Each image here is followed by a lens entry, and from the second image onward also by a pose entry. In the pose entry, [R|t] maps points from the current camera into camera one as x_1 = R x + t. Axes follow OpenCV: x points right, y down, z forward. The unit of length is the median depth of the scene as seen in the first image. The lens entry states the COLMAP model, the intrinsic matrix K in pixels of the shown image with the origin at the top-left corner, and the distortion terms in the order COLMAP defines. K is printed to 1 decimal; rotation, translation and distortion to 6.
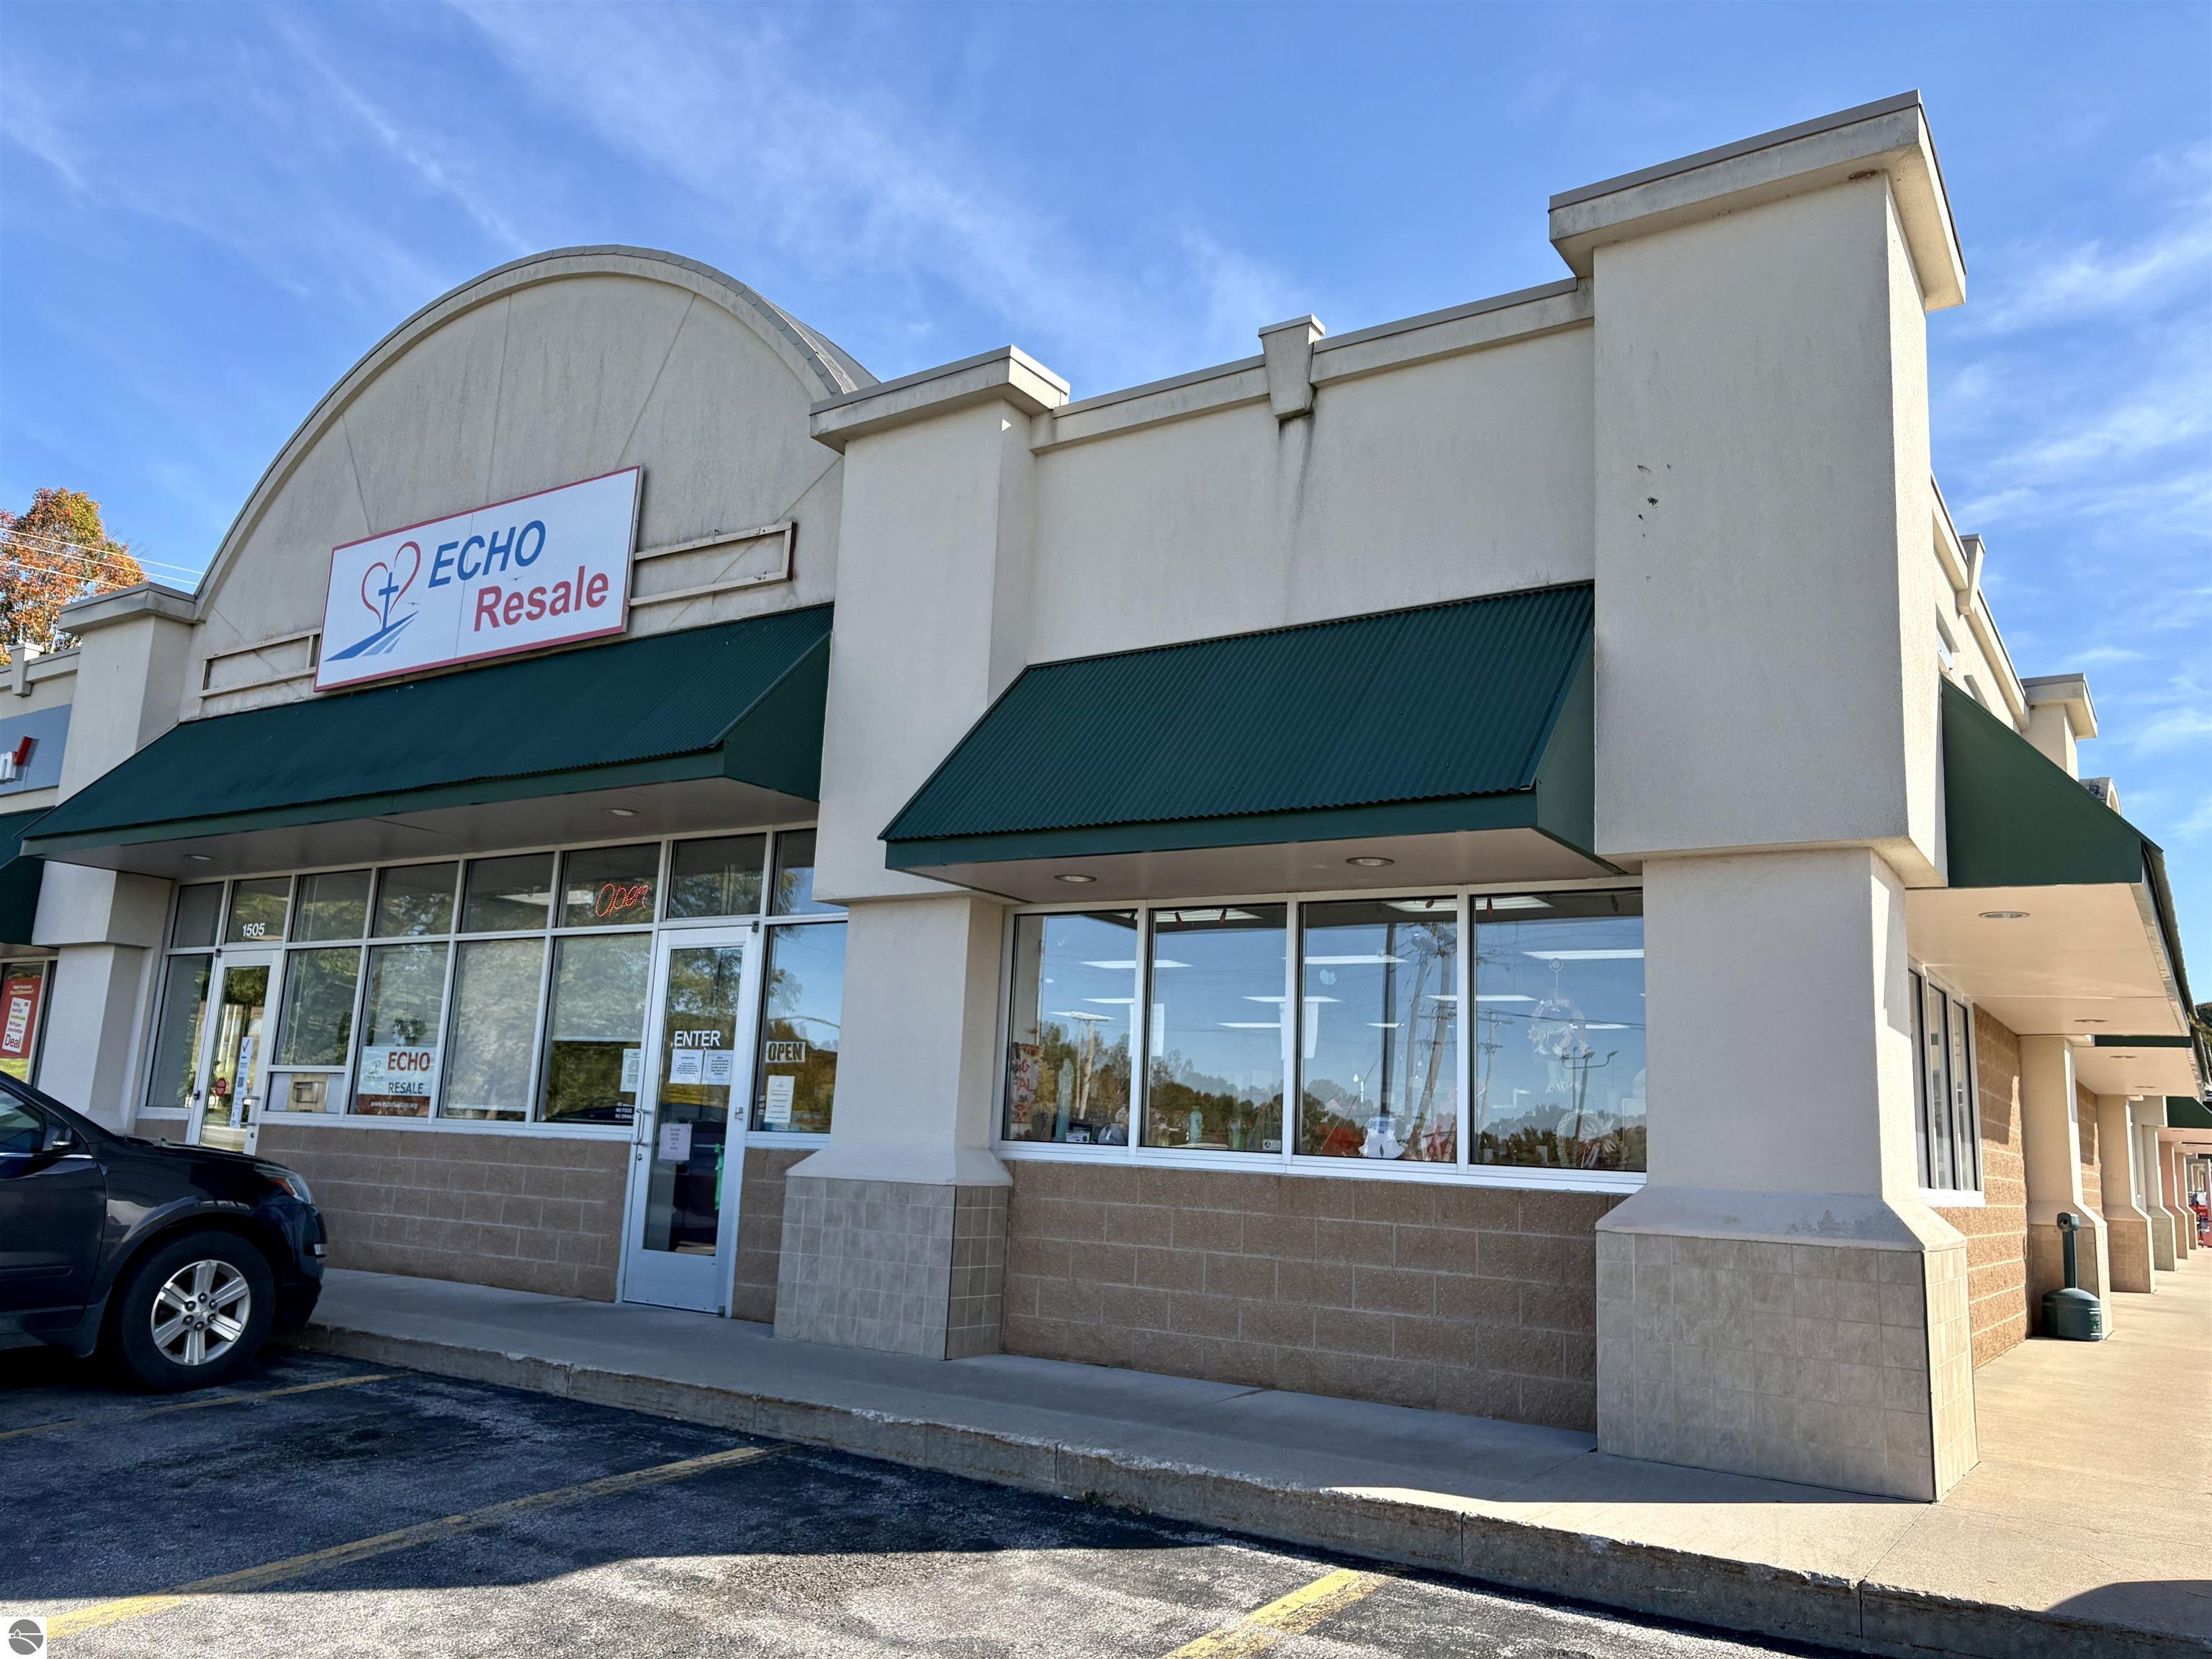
lens RADIAL K [[1644.4, 0, 1093.4], [0, 1644.4, 839.2], [0, 0, 1]] dist [0.063285, -0.066986]
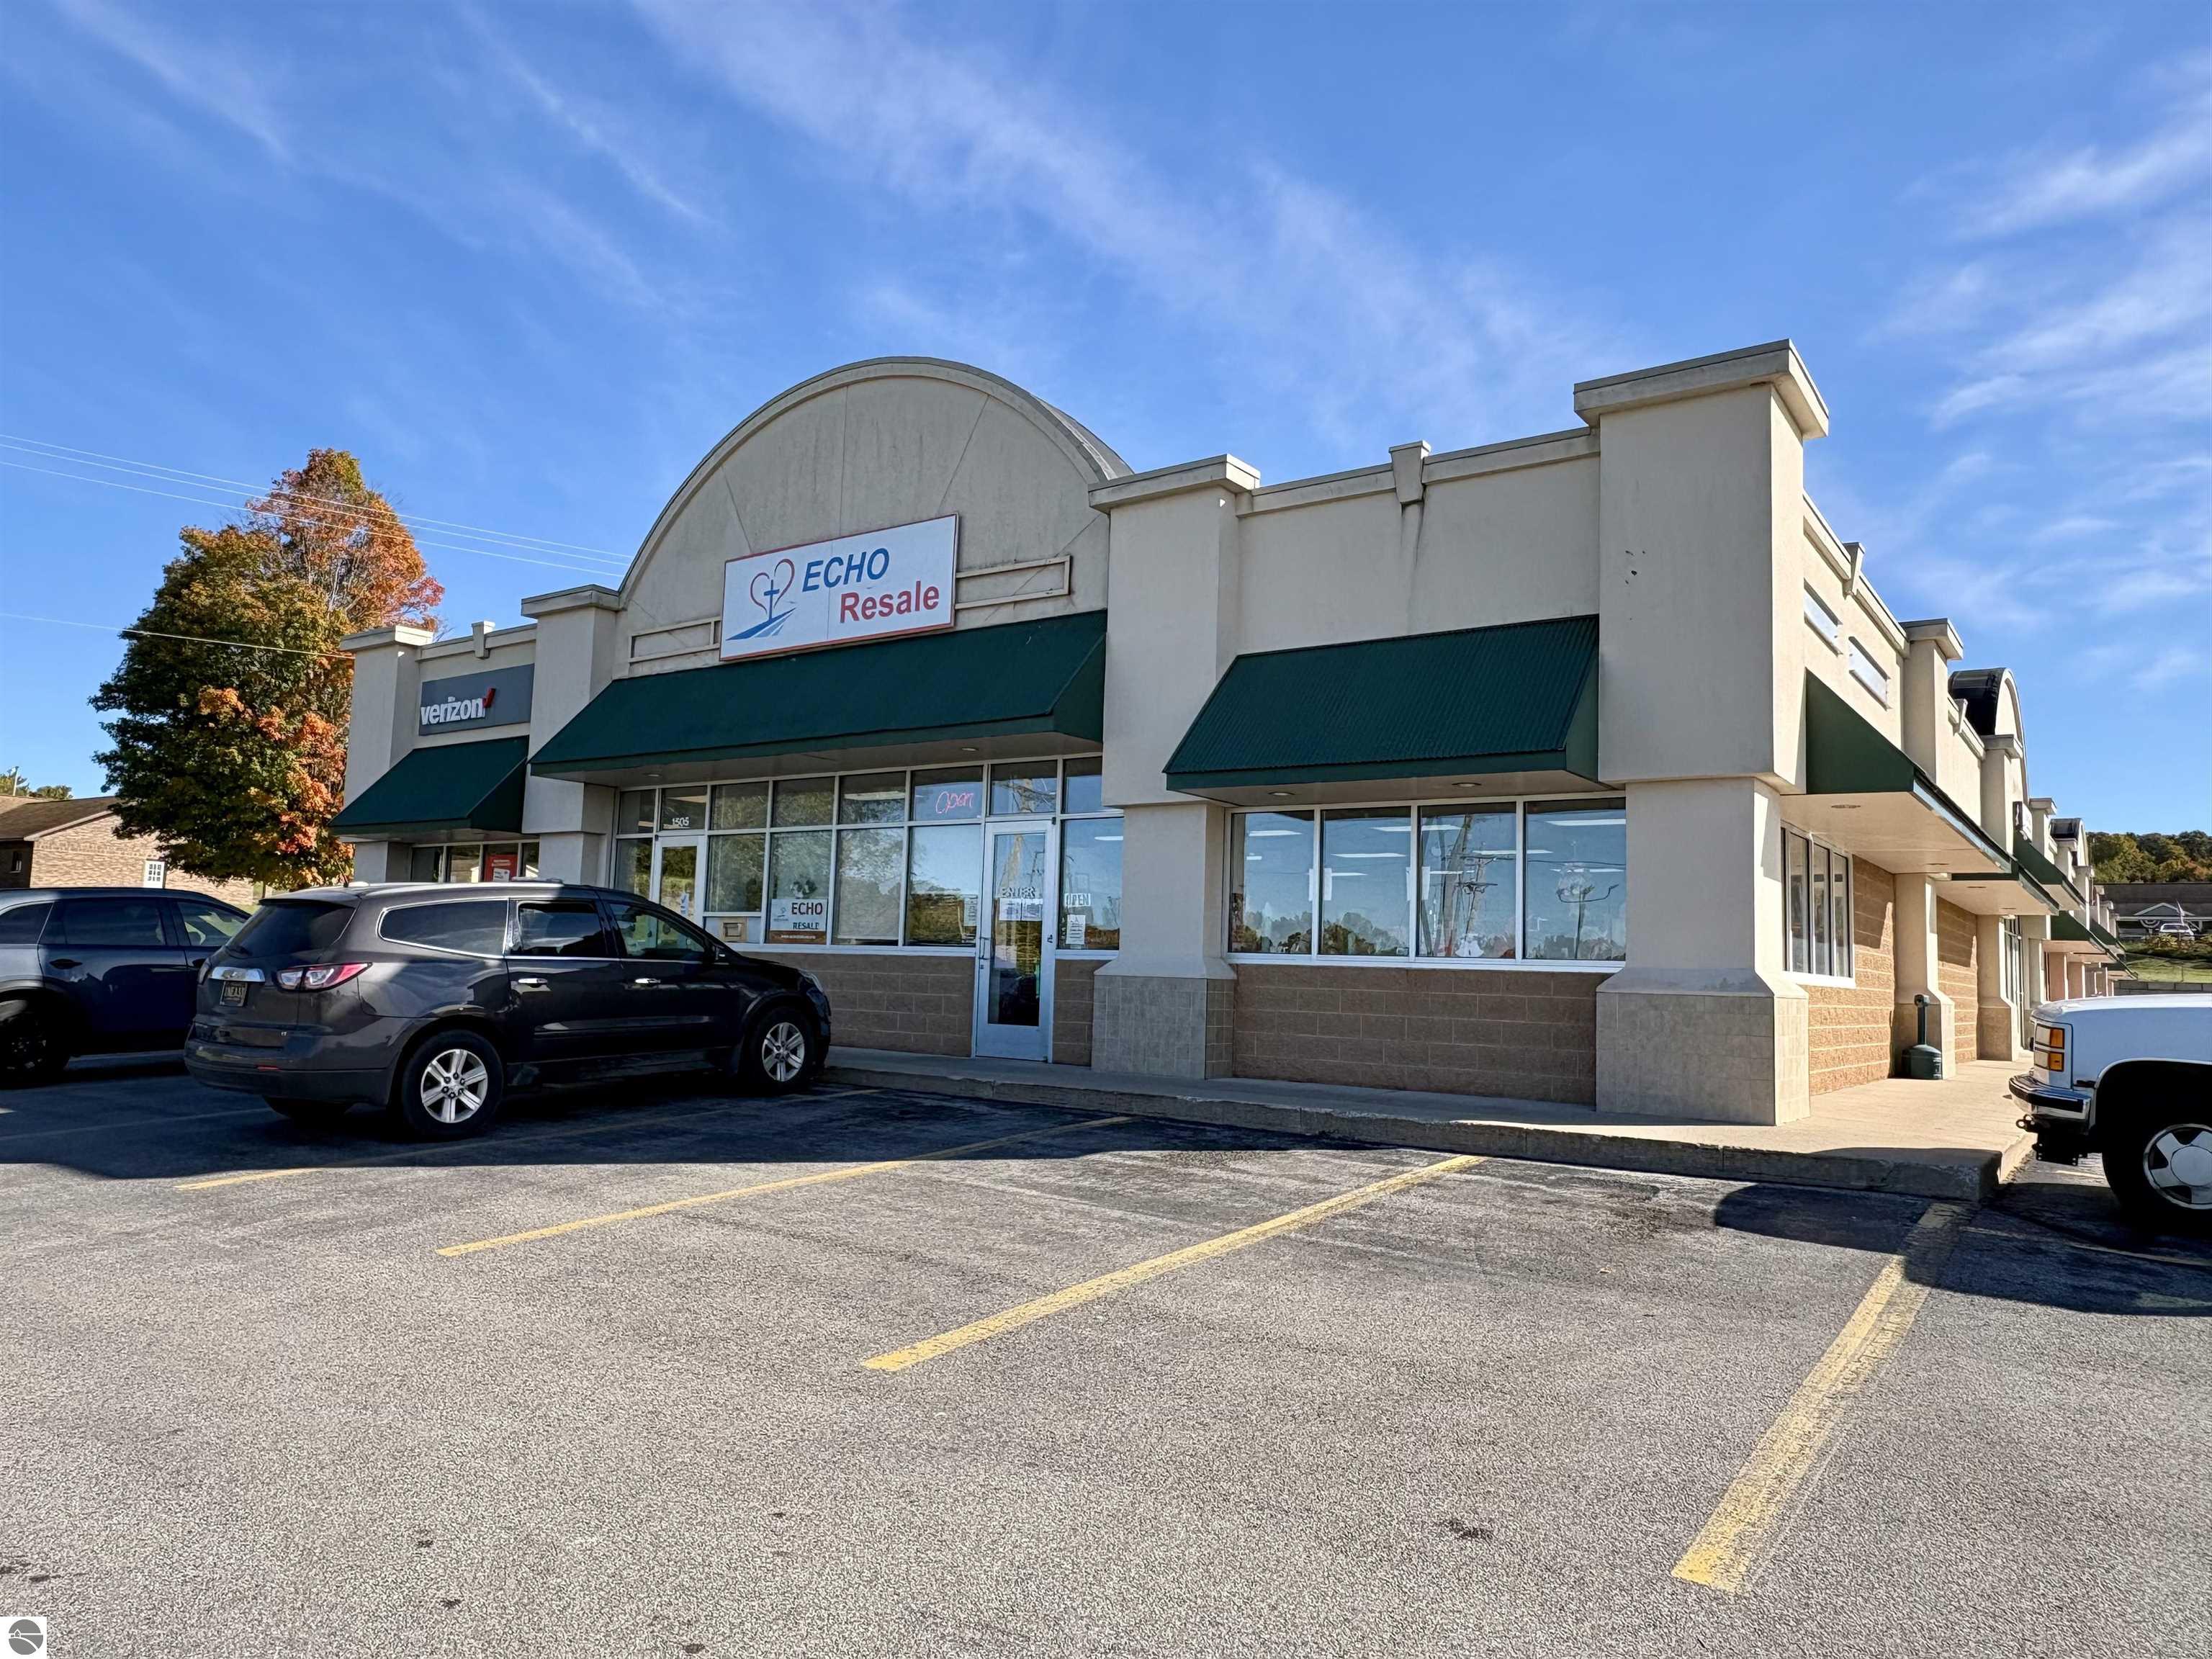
lens RADIAL K [[1496.5, 0, 1080.1], [0, 1496.5, 828.6], [0, 0, 1]] dist [-0.004221, 0.119669]
pose [[0.999036, -0.016116, -0.040837, -0.120838], [0.019470, 0.996351, 0.083101, -0.055892], [0.039348, -0.083816, 0.995704, -0.404297]]
